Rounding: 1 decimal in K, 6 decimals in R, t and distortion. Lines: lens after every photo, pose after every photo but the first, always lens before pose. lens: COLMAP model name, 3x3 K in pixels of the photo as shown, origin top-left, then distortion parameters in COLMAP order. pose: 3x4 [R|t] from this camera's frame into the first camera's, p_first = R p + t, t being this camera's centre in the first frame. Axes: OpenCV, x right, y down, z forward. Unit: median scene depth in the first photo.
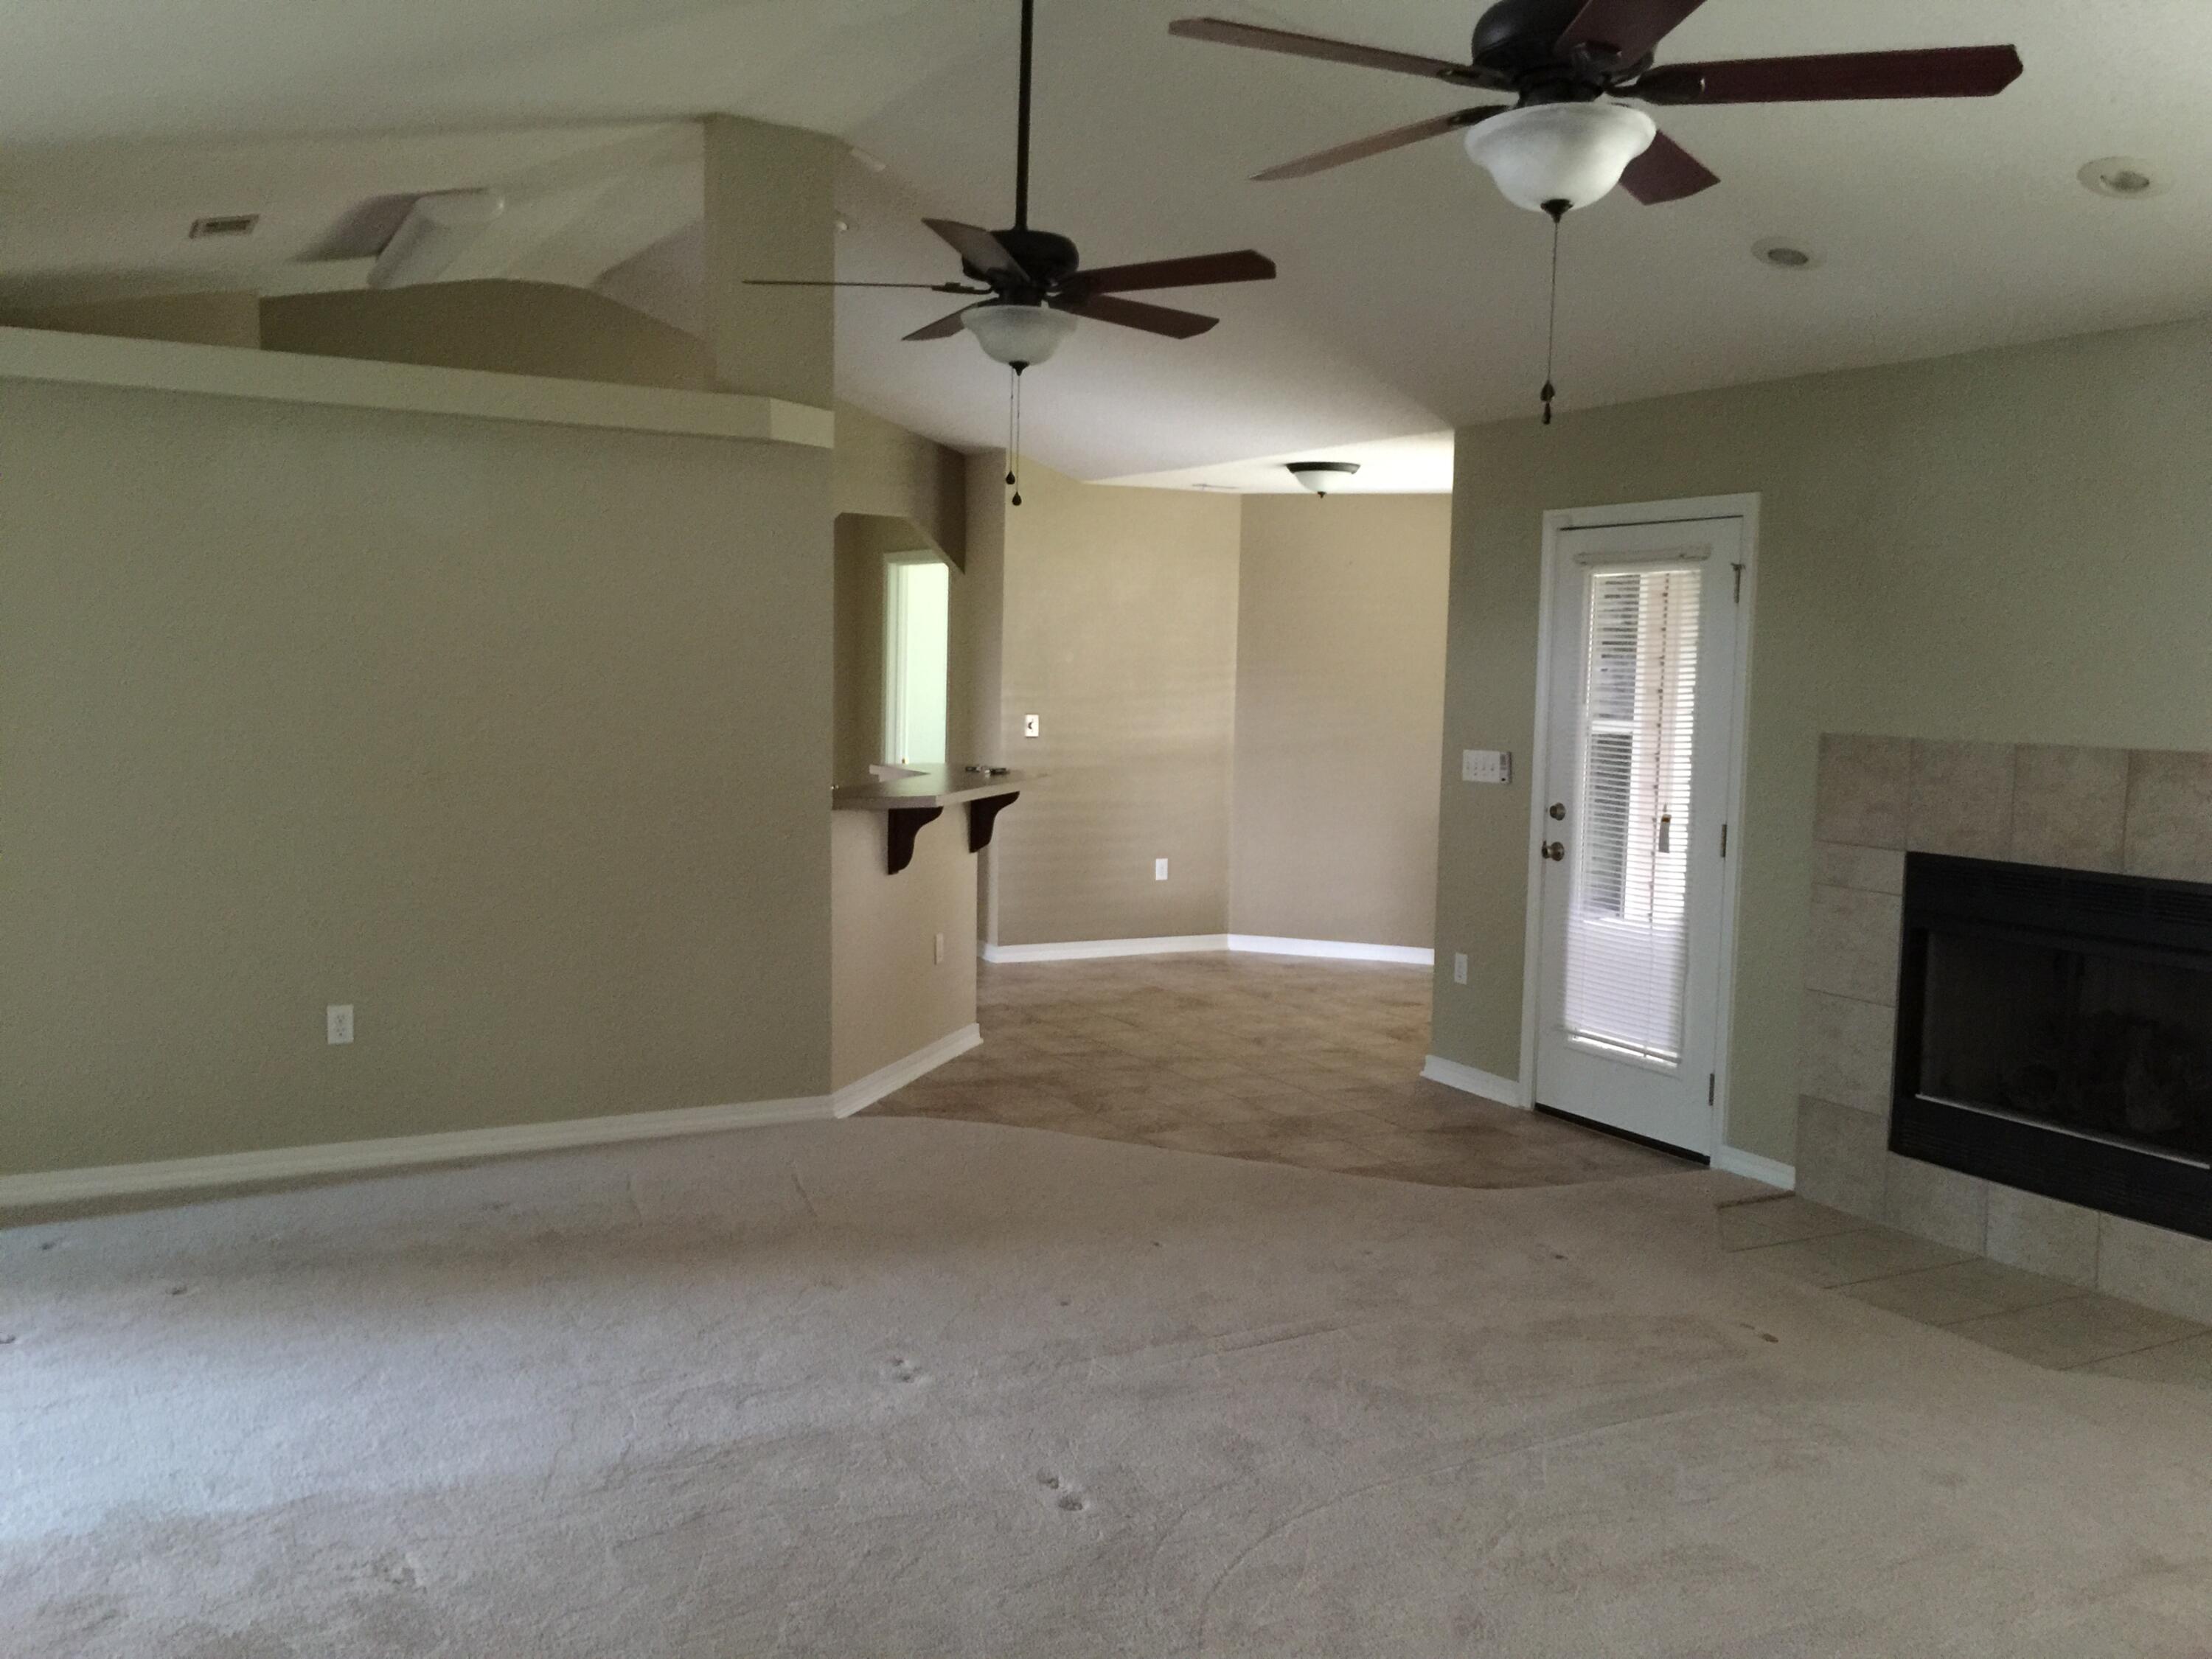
lens RADIAL K [[1860.3, 0, 1119.8], [0, 1860.3, 835.0], [0, 0, 1]] dist [0.038660, -0.046303]
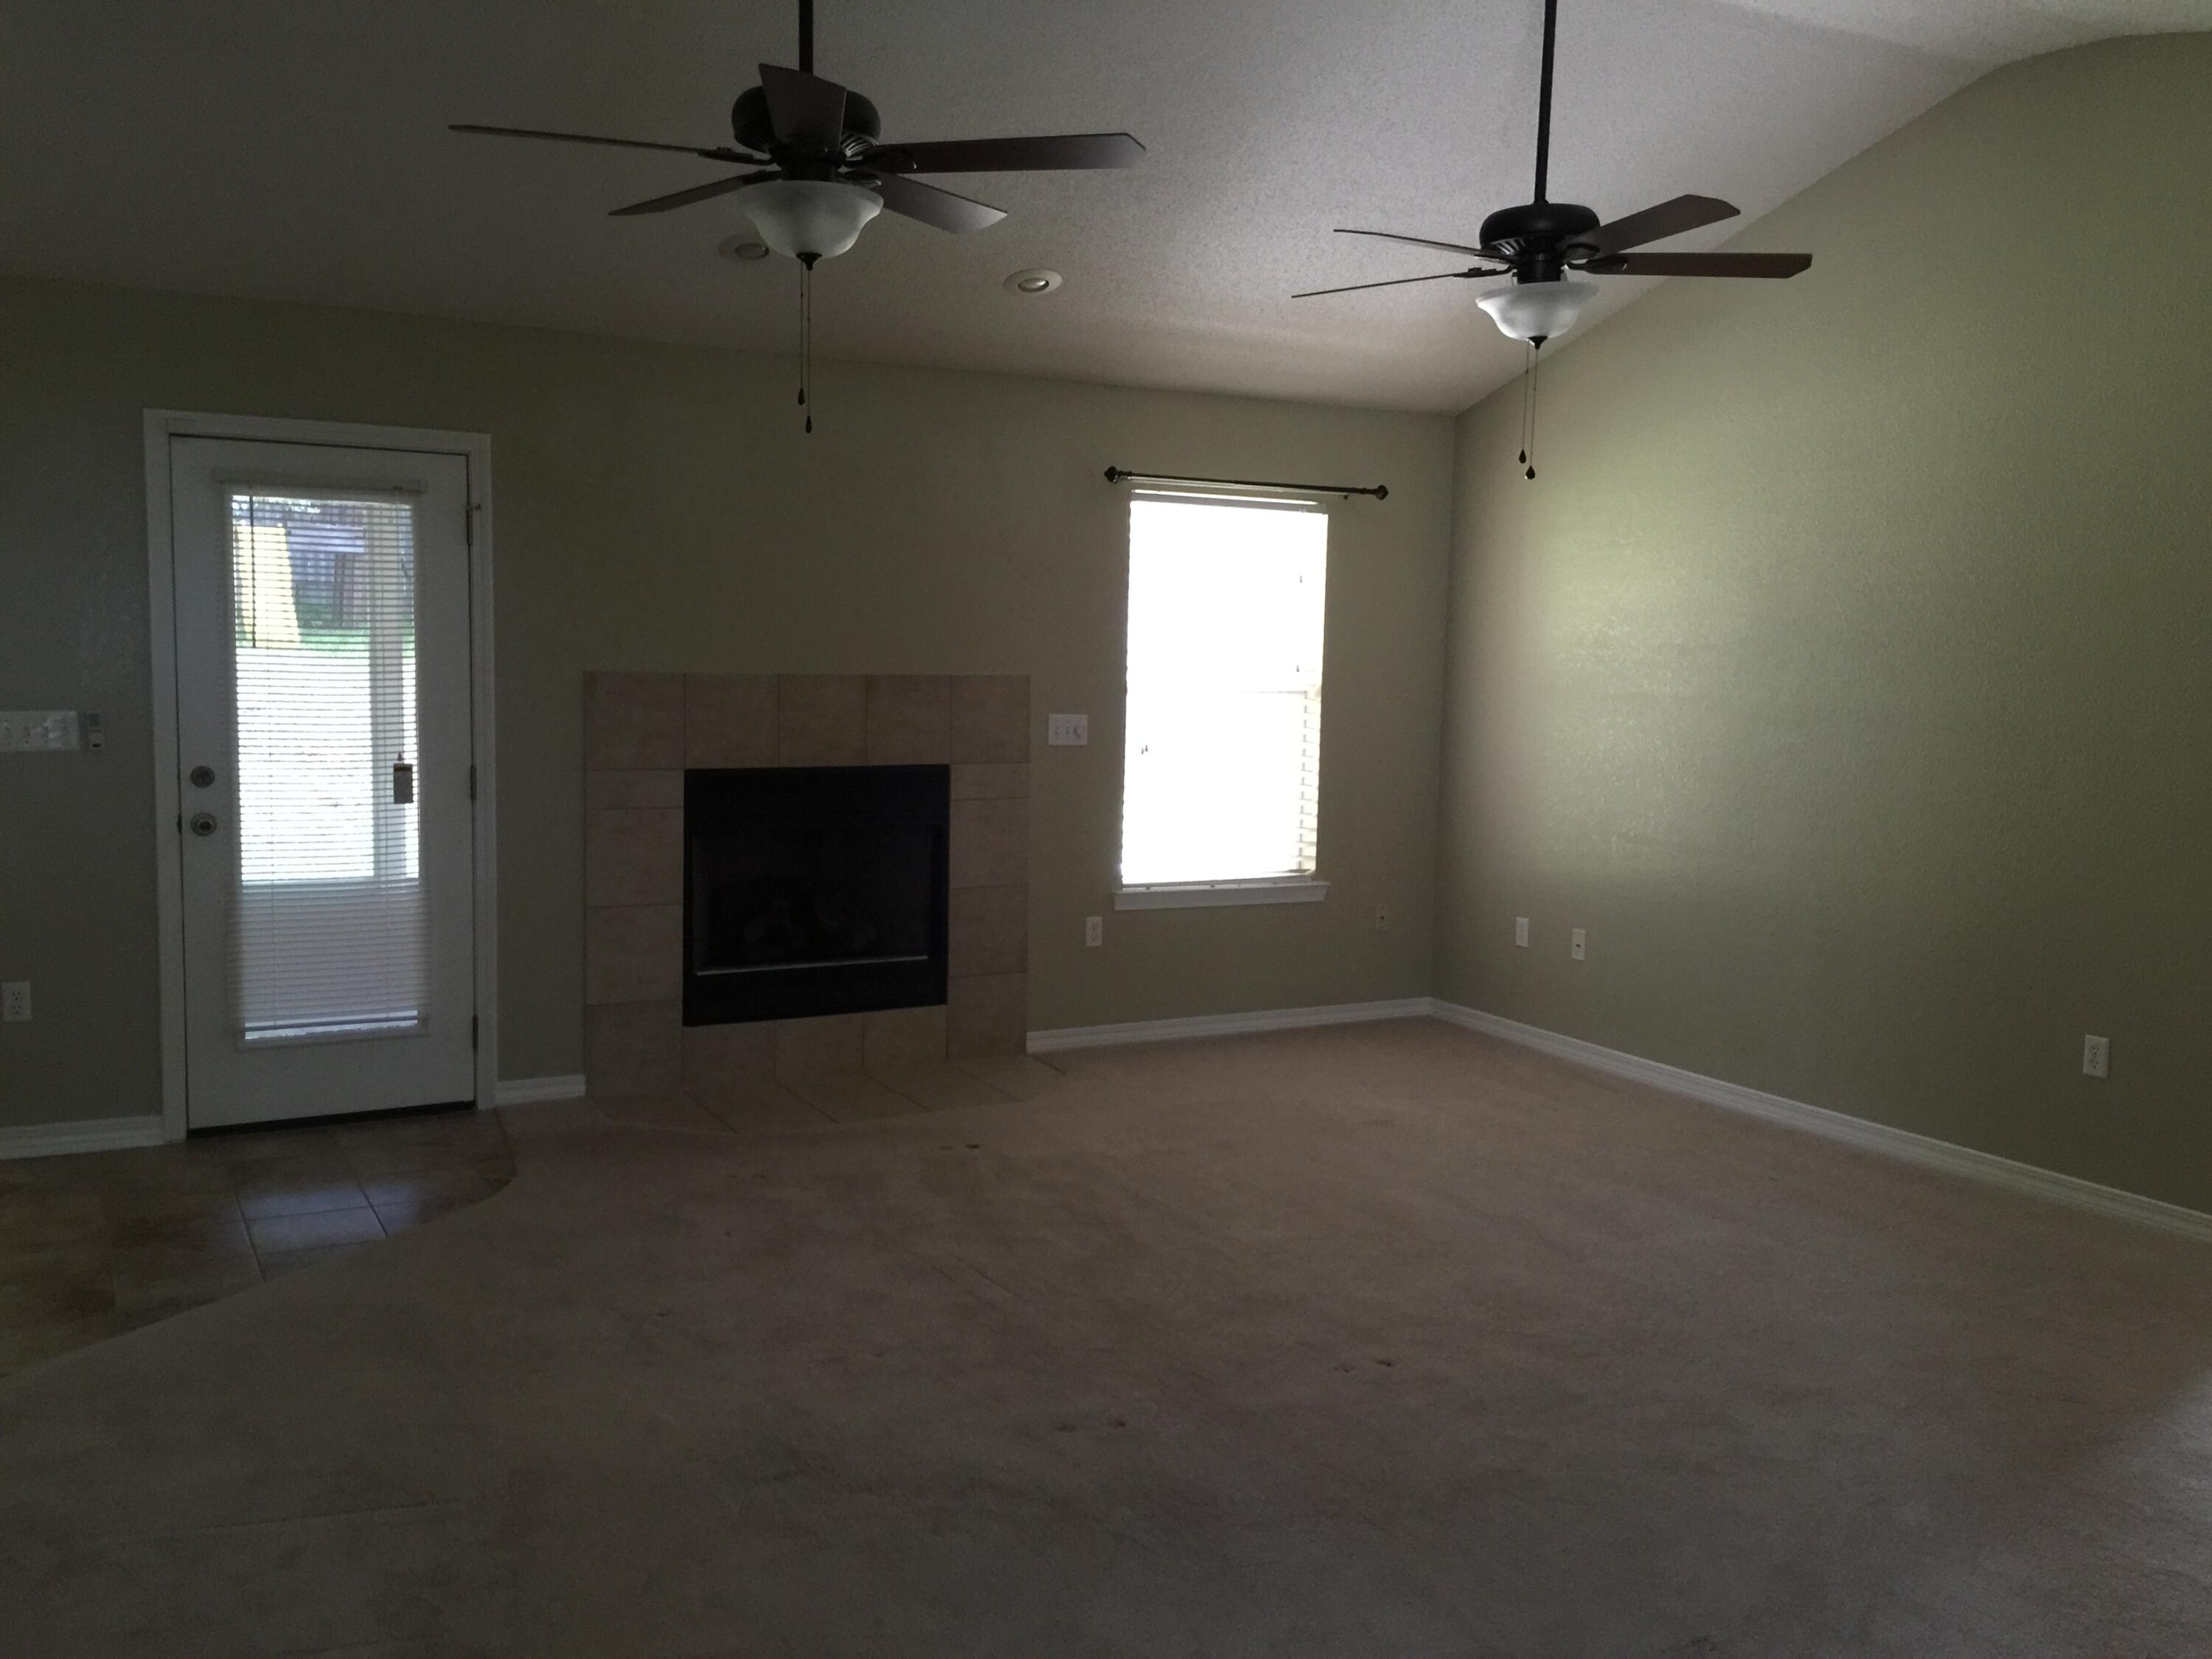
lens RADIAL K [[1860.3, 0, 1122.7], [0, 1860.3, 824.2], [0, 0, 1]] dist [0.038660, -0.046303]
pose [[-0.005377, -0.127830, 0.991782, -0.726269], [0.065224, 0.989639, 0.127907, -0.087003], [-0.997856, 0.065376, 0.003016, 0.709521]]
